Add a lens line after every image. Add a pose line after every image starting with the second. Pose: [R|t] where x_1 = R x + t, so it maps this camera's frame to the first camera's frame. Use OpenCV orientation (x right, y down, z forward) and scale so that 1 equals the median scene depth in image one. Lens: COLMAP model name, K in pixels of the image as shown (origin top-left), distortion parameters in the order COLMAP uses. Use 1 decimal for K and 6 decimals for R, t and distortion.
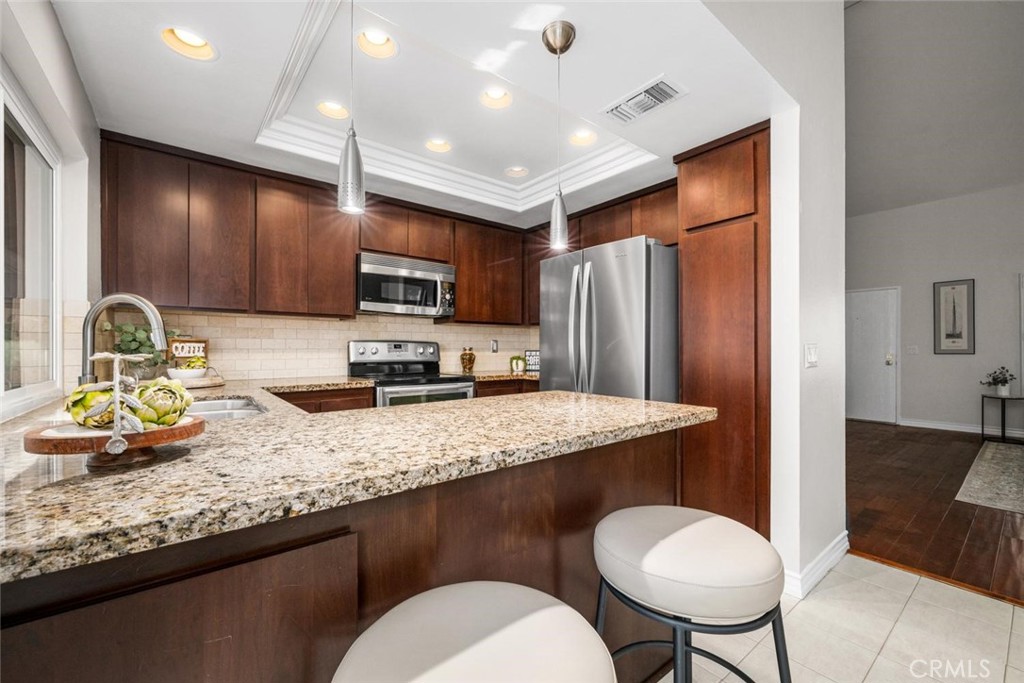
lens RADIAL K [[424.6, 0, 514.9], [0, 424.6, 346.9], [0, 0, 1]] dist [-0.002687, -0.000014]
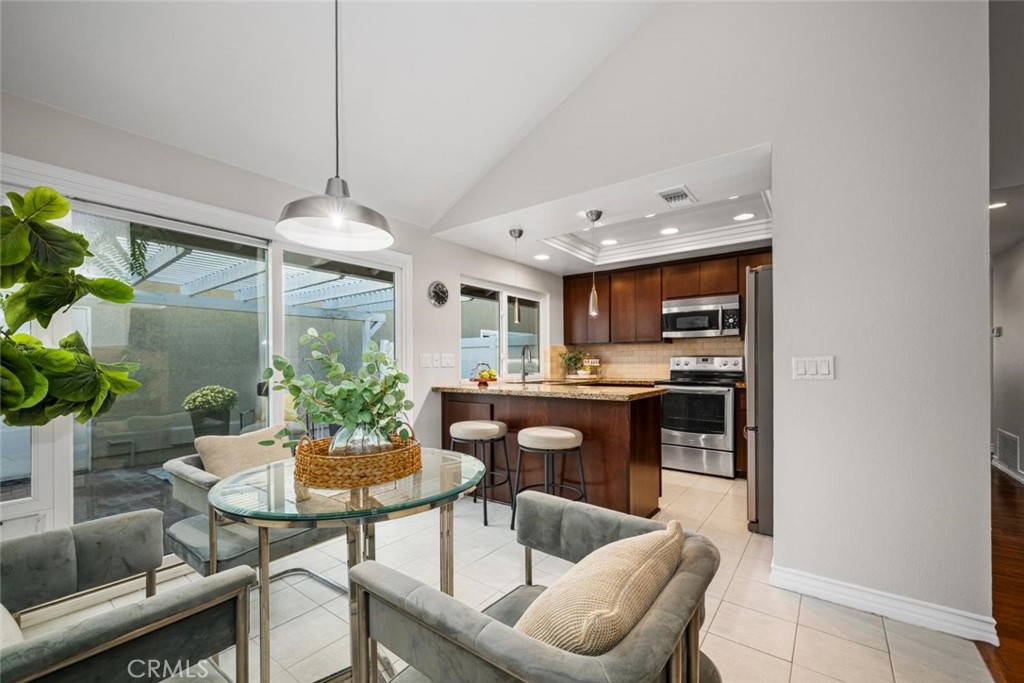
lens RADIAL K [[424.6, 0, 500.2], [0, 424.6, 360.9], [0, 0, 1]] dist [-0.002687, -0.000014]
pose [[0.226515, -0.004873, -0.973996, 1.065912], [0.006226, 0.999974, -0.003555, 0.003726], [0.973988, -0.005258, 0.226539, 0.038367]]
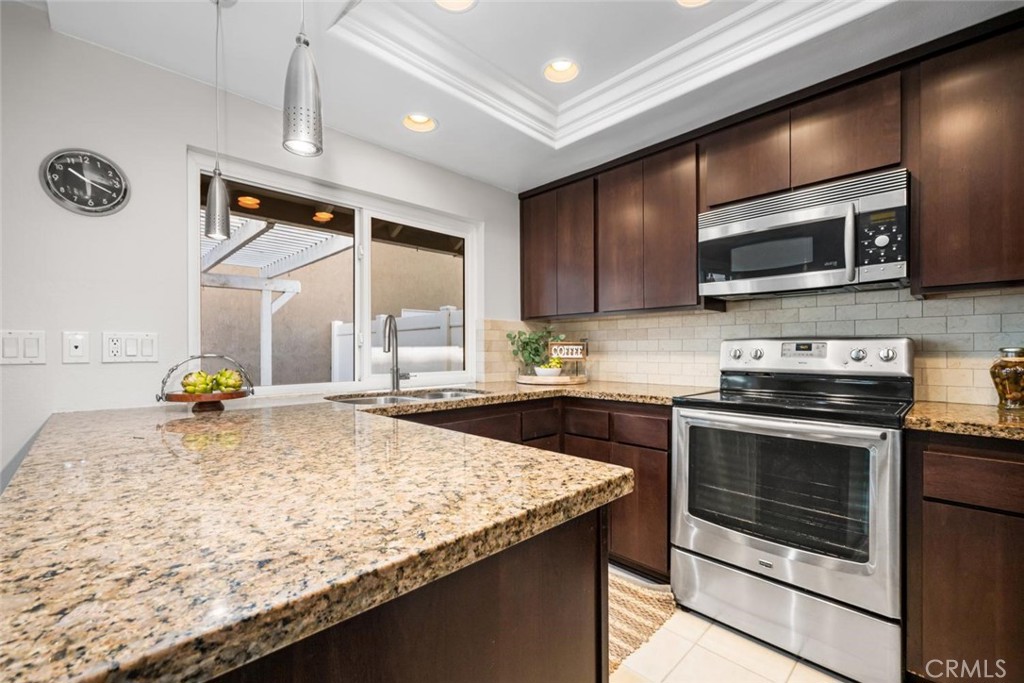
lens RADIAL K [[424.6, 0, 513.0], [0, 424.6, 348.0], [0, 0, 1]] dist [-0.002687, -0.000014]
pose [[0.094381, -0.005947, -0.995518, 0.311485], [0.004034, 0.999976, -0.005591, 0.002309], [0.995528, -0.003489, 0.094402, 0.628748]]
